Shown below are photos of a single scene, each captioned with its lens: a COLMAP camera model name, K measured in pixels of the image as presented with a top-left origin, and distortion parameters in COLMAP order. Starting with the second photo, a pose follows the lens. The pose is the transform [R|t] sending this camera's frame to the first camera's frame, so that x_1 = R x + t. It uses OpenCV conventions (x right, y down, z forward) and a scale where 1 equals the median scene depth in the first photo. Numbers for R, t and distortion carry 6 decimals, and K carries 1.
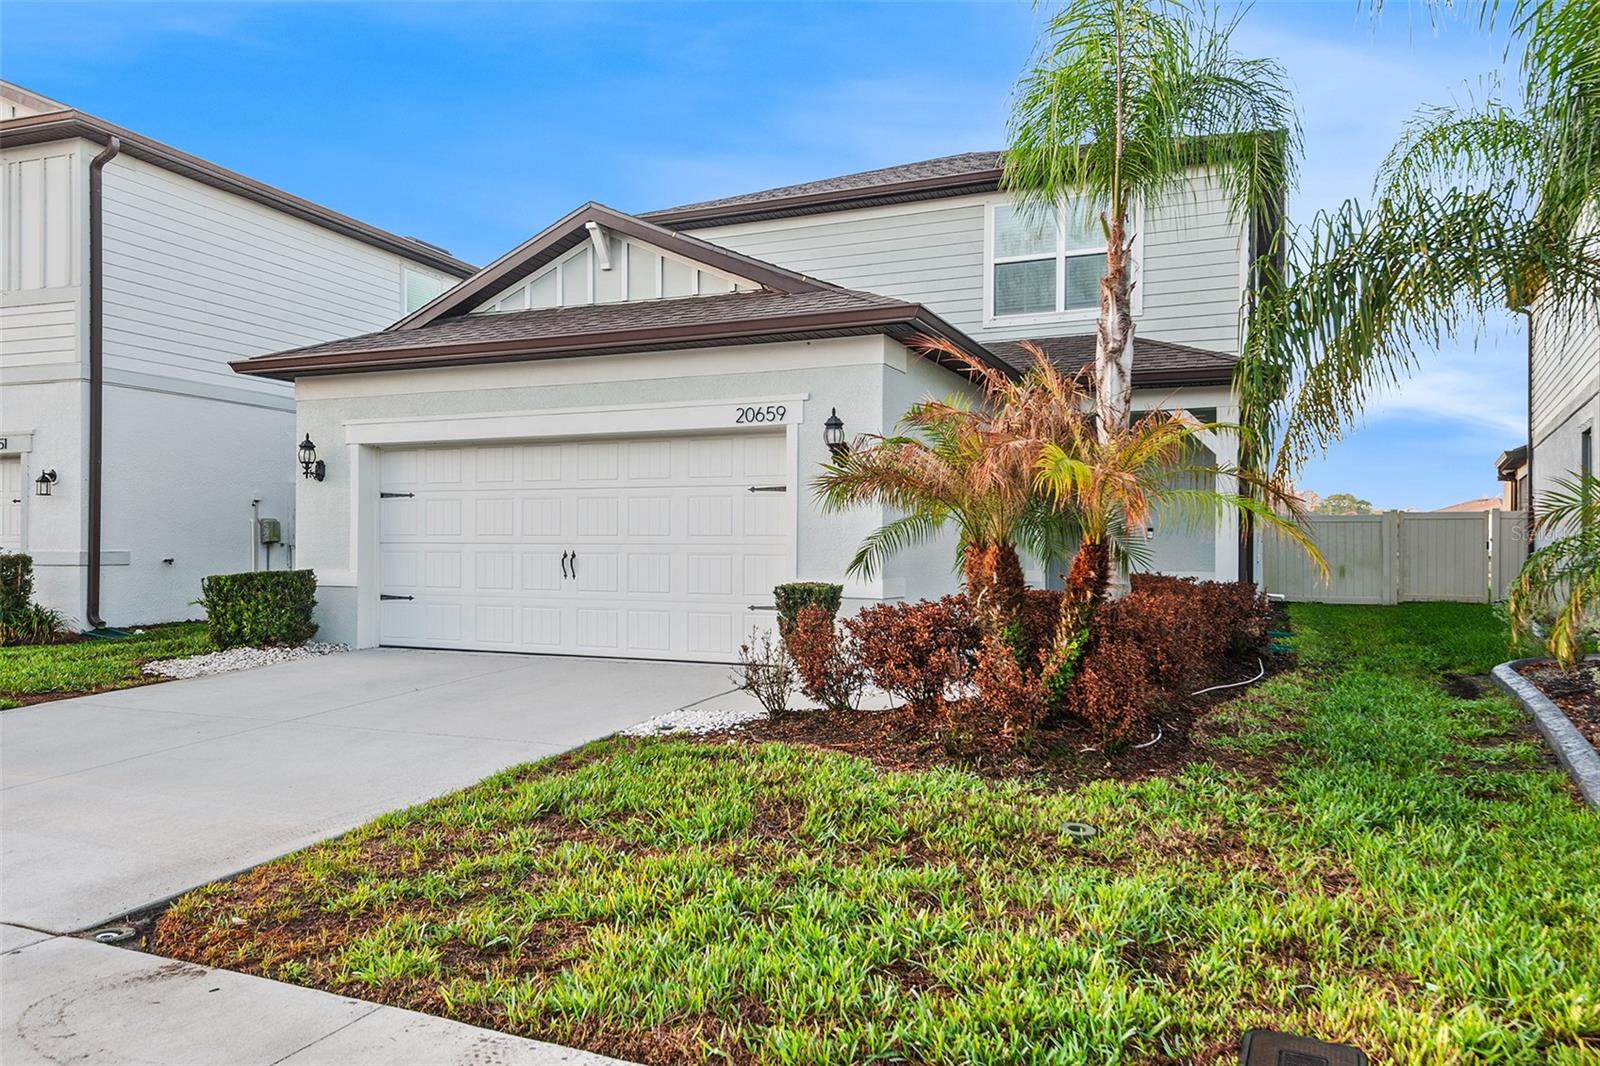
lens RADIAL K [[1117.3, 0, 804.6], [0, 1117.3, 538.5], [0, 0, 1]] dist [-0.007353, 0.047413]
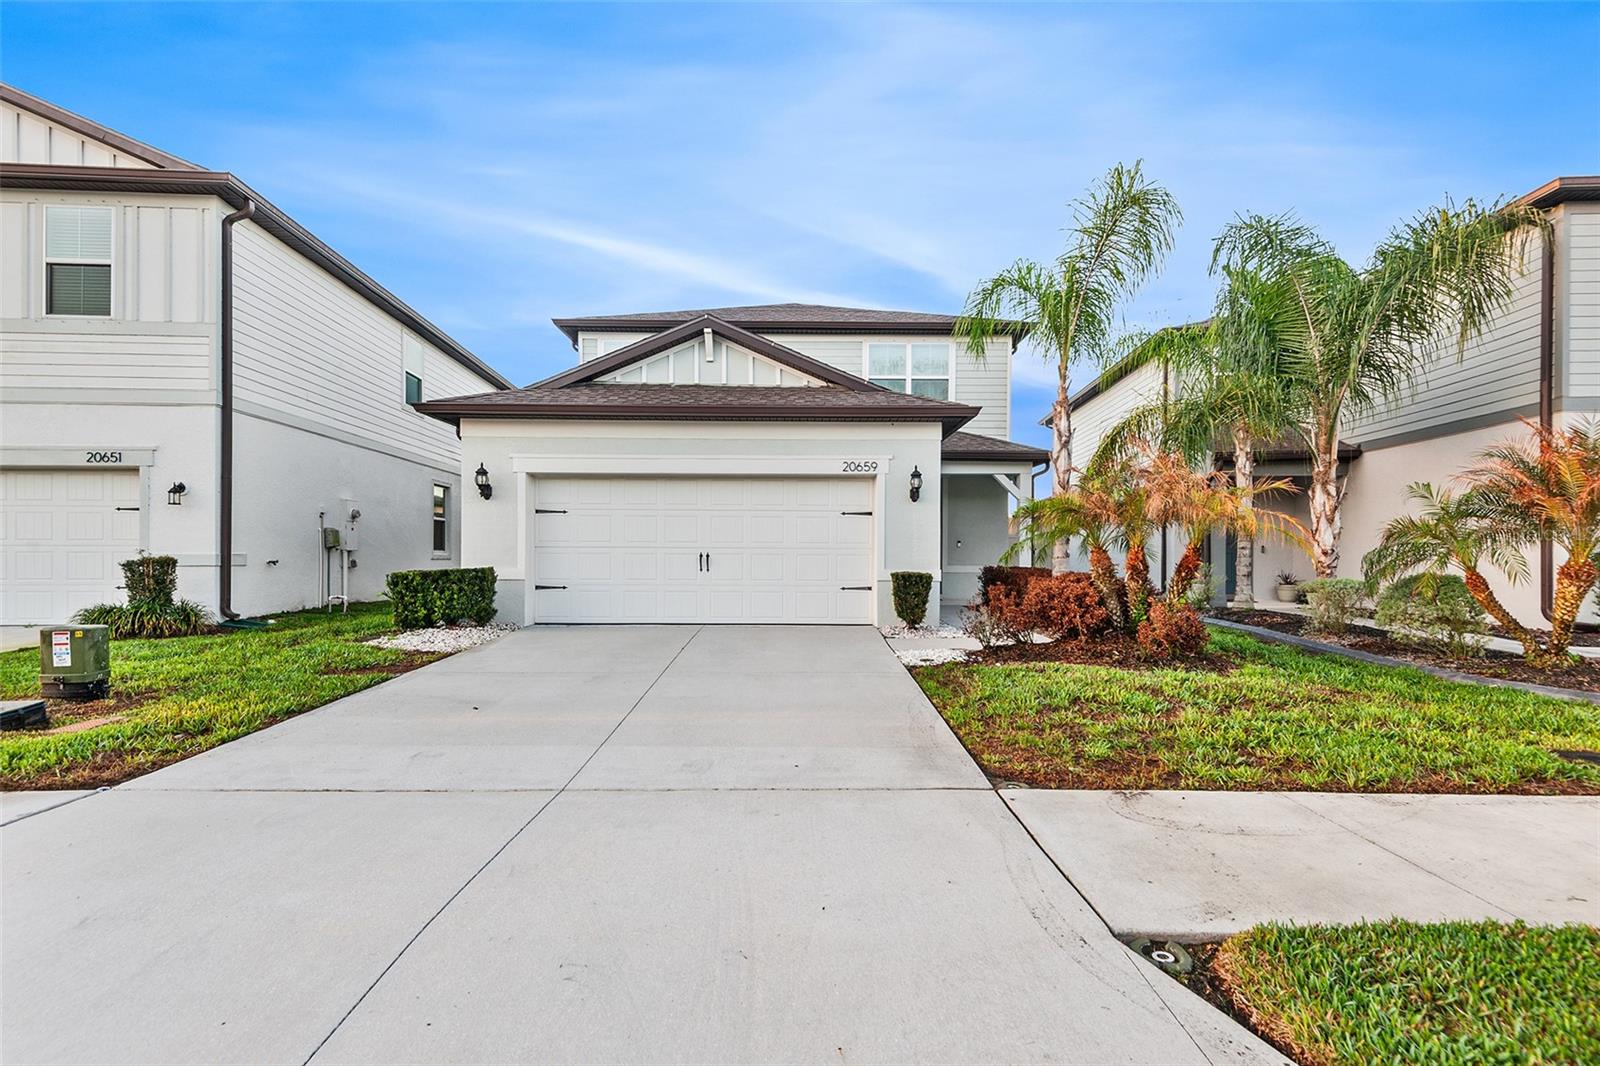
lens RADIAL K [[736.2, 0, 799.9], [0, 736.2, 557.1], [0, 0, 1]] dist [0.010549, -0.000182]
pose [[0.914507, -0.001311, 0.404569, -0.450715], [-0.002398, 0.999960, 0.008662, 0.007632], [-0.404564, -0.008891, 0.914466, 0.061916]]
